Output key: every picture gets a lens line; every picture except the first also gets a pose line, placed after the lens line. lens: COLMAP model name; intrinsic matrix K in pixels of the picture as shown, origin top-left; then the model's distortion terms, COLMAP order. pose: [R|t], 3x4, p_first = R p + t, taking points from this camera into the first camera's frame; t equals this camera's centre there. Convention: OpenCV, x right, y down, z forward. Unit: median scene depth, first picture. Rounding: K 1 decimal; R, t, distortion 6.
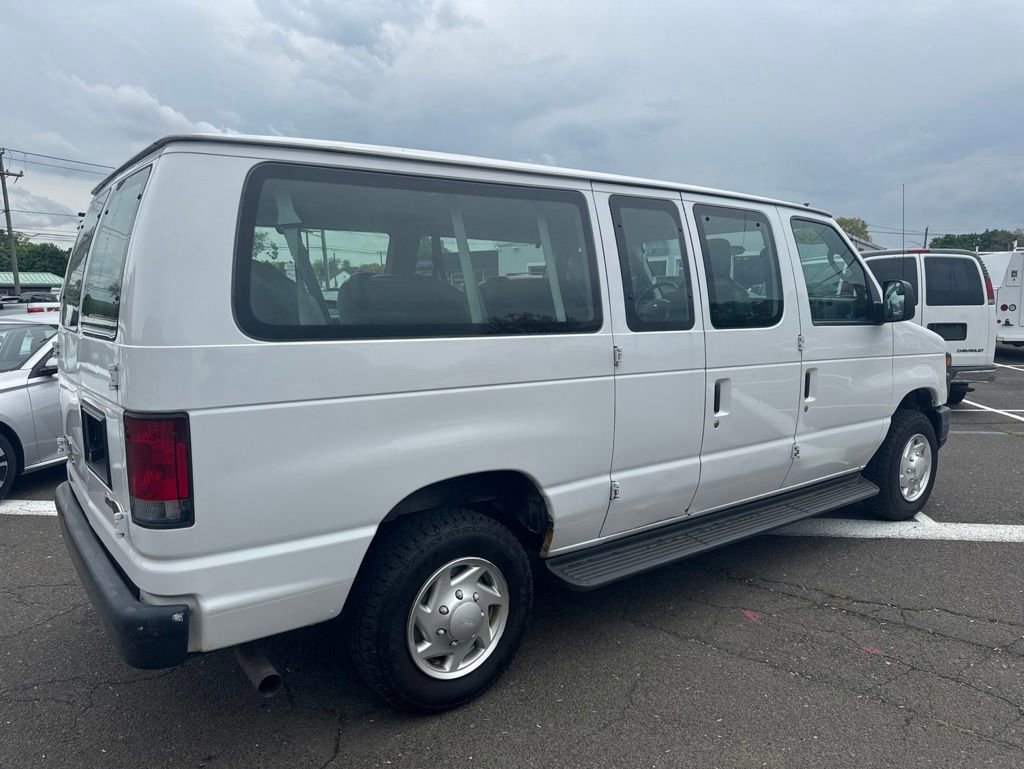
lens RADIAL K [[725.4, 0, 515.8], [0, 725.4, 383.8], [0, 0, 1]] dist [0.052608, -0.063532]
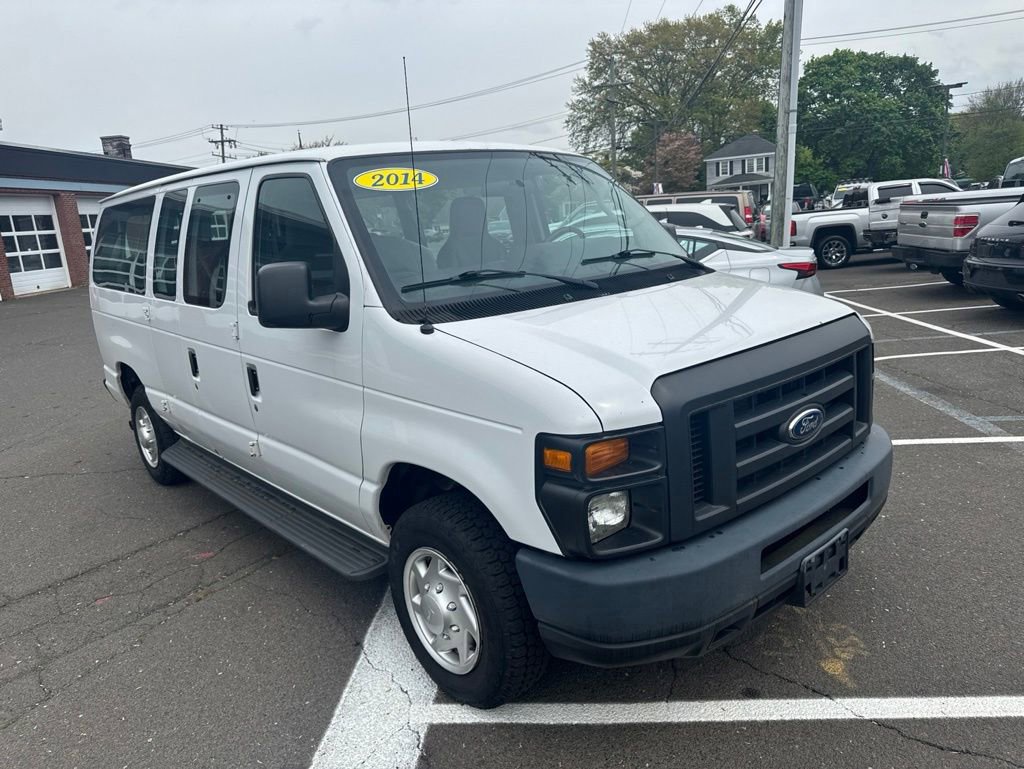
lens RADIAL K [[725.4, 0, 515.8], [0, 725.4, 383.8], [0, 0, 1]] dist [0.052608, -0.063532]
pose [[0.078123, 0.233588, -0.969192, 1.591738], [-0.050534, 0.971841, 0.230153, -0.264812], [0.995662, 0.030997, 0.087727, 1.557818]]
